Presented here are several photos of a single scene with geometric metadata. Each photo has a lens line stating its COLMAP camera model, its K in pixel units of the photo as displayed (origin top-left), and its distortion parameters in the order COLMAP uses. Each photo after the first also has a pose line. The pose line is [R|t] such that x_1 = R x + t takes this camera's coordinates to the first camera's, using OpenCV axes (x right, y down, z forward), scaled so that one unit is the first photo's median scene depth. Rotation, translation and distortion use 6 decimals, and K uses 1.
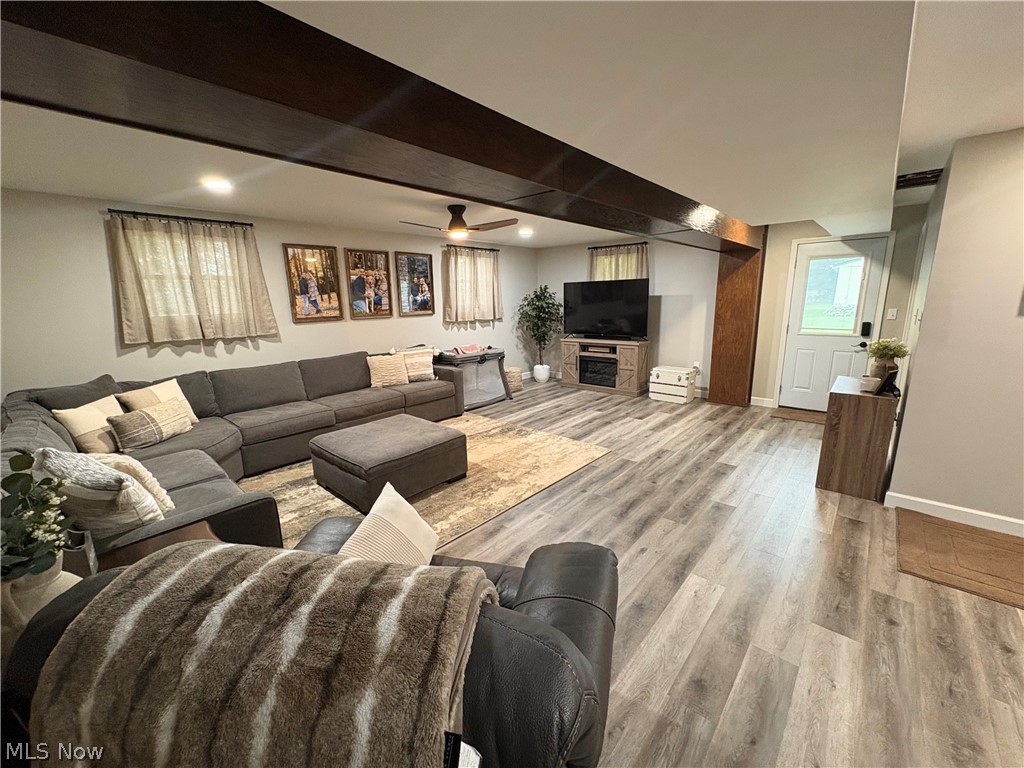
lens RADIAL K [[410.0, 0, 510.9], [0, 410.0, 382.5], [0, 0, 1]] dist [0.001457, 0.000160]
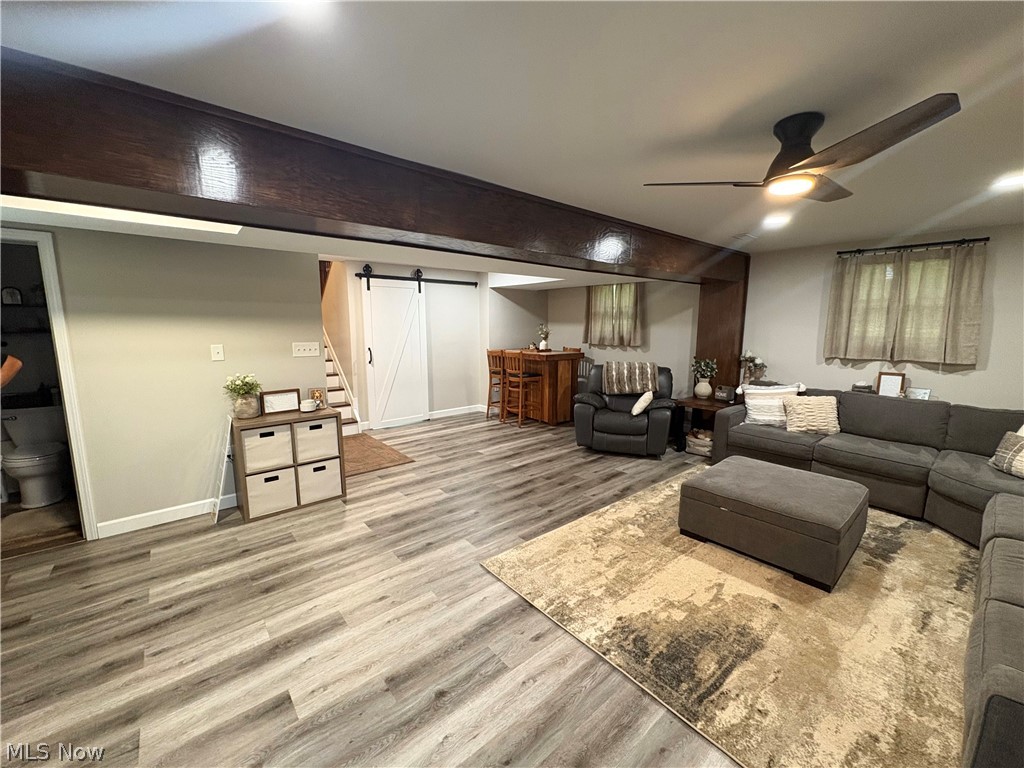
lens RADIAL K [[410.0, 0, 512.2], [0, 410.0, 382.9], [0, 0, 1]] dist [0.001457, 0.000160]
pose [[-0.991548, -0.001480, 0.129734, 0.118262], [0.042713, 0.940472, 0.337177, -0.341601], [-0.122511, 0.339868, -0.932460, 1.601009]]
